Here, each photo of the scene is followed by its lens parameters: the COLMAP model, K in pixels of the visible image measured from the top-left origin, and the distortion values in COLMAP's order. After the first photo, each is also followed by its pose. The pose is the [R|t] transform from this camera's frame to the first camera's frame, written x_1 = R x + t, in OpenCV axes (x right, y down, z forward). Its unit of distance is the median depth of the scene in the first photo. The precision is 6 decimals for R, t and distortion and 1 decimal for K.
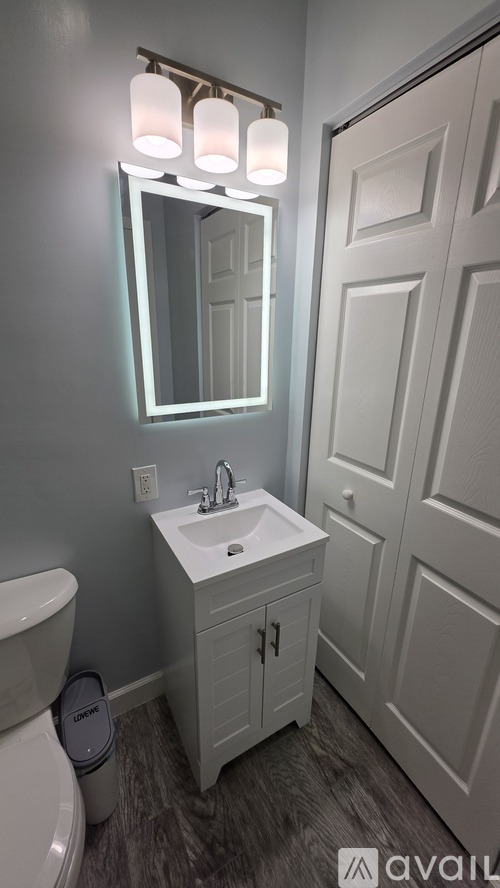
lens RADIAL K [[349.6, 0, 250.4], [0, 349.6, 443.6], [0, 0, 1]] dist [-0.000626, 0.000070]
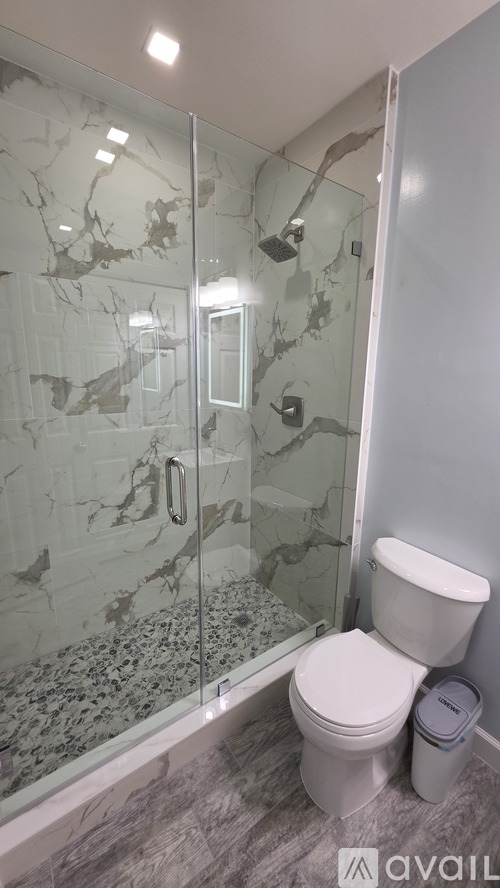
lens RADIAL K [[349.6, 0, 249.3], [0, 349.6, 443.3], [0, 0, 1]] dist [-0.000626, 0.000070]
pose [[0.093492, 0.198601, -0.975611, 0.407449], [-0.314008, 0.935773, 0.160400, 0.014785], [0.944806, 0.291354, 0.149849, -0.012414]]
